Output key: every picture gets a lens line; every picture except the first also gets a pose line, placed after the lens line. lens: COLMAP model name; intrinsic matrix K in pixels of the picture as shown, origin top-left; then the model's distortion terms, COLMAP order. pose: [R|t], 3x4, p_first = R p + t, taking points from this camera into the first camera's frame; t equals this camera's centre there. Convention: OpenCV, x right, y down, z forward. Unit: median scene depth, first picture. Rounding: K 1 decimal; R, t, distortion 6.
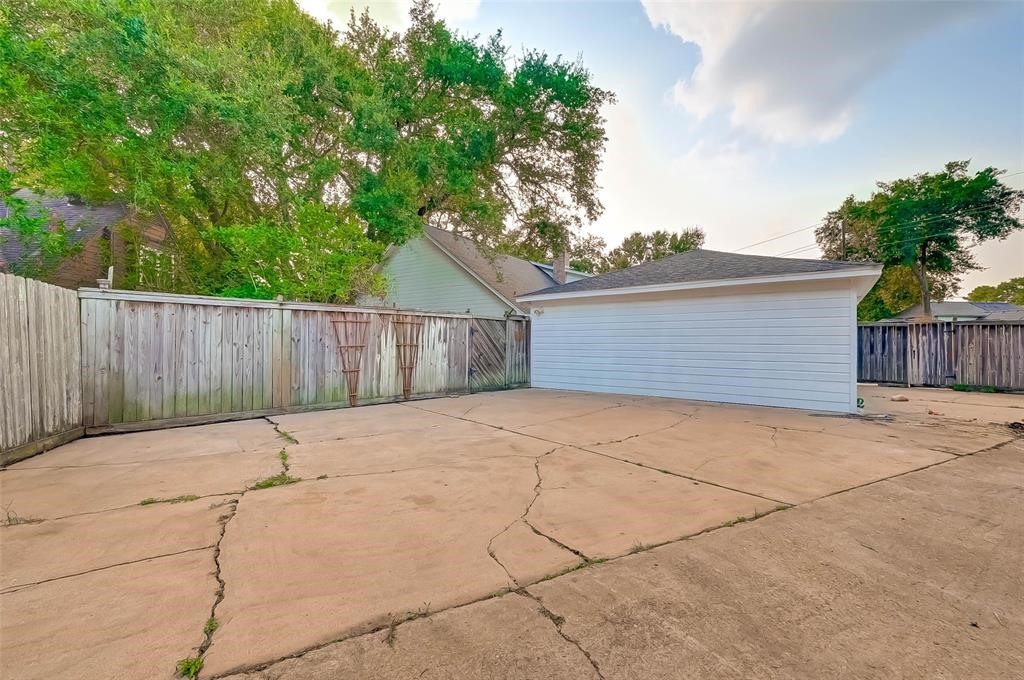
lens RADIAL K [[415.4, 0, 512.3], [0, 415.4, 338.1], [0, 0, 1]] dist [-0.000809, 0.000148]
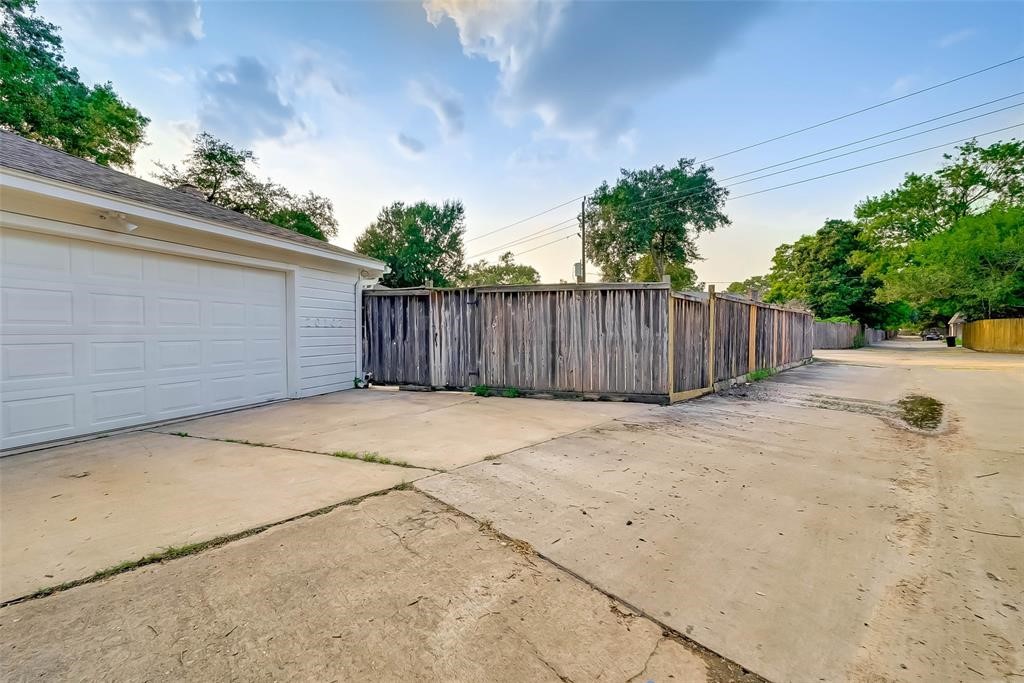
lens RADIAL K [[399.8, 0, 511.6], [0, 399.8, 340.1], [0, 0, 1]] dist [-0.001145, -0.000045]
pose [[0.950332, -0.018294, 0.310699, 0.853688], [0.006494, 0.999219, 0.038971, 0.016366], [-0.311170, -0.035018, 0.949709, 0.367744]]
